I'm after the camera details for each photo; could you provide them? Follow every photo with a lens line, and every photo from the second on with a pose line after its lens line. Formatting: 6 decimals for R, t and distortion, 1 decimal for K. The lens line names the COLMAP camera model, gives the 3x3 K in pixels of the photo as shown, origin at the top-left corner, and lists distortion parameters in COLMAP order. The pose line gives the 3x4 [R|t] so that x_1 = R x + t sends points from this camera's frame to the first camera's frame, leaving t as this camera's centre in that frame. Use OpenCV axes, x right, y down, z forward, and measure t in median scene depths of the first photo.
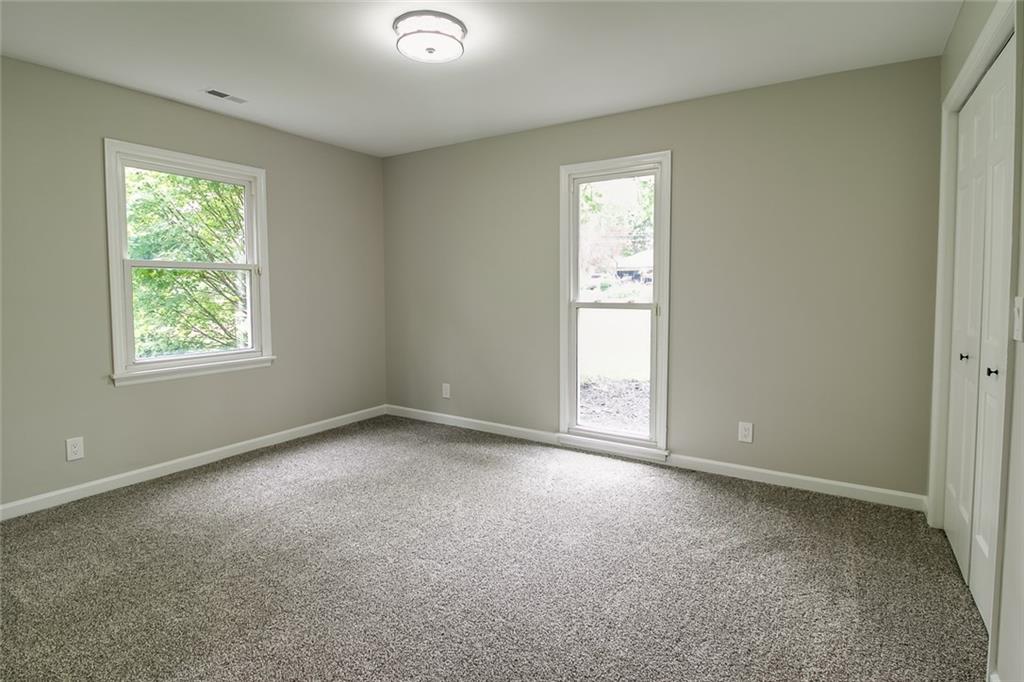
lens RADIAL K [[507.8, 0, 511.2], [0, 507.8, 313.4], [0, 0, 1]] dist [-0.000168, -0.010294]
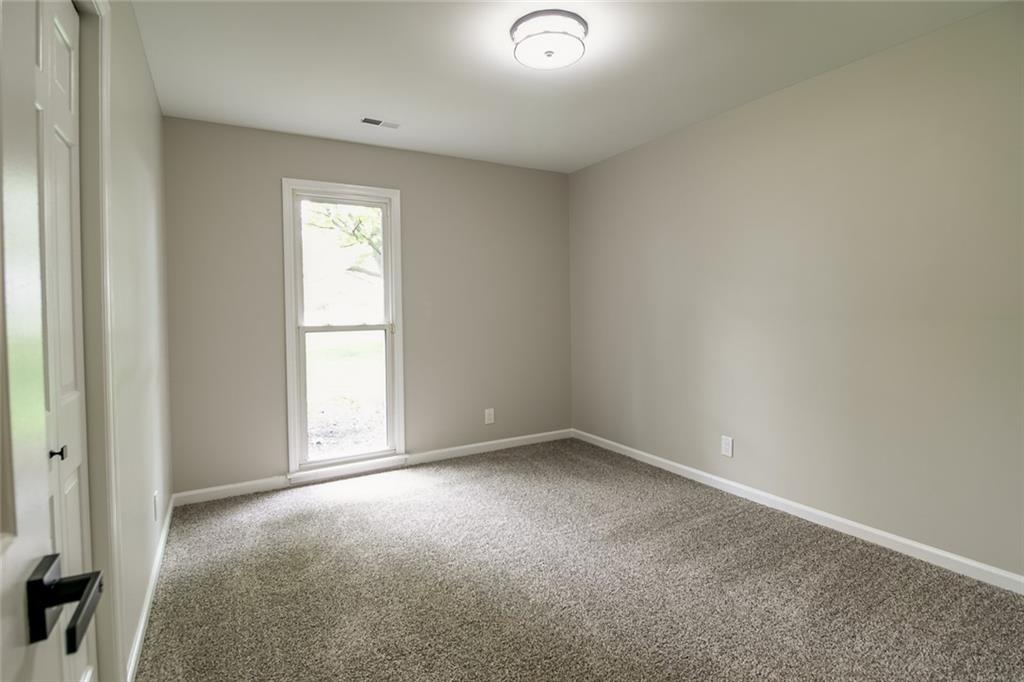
lens RADIAL K [[518.6, 0, 502.8], [0, 518.6, 301.3], [0, 0, 1]] dist [-0.000237, -0.011023]
pose [[0.451112, -0.006678, 0.892442, -0.589596], [0.046628, 0.998783, -0.016096, -0.038194], [-0.891248, 0.048874, 0.450874, 0.255740]]
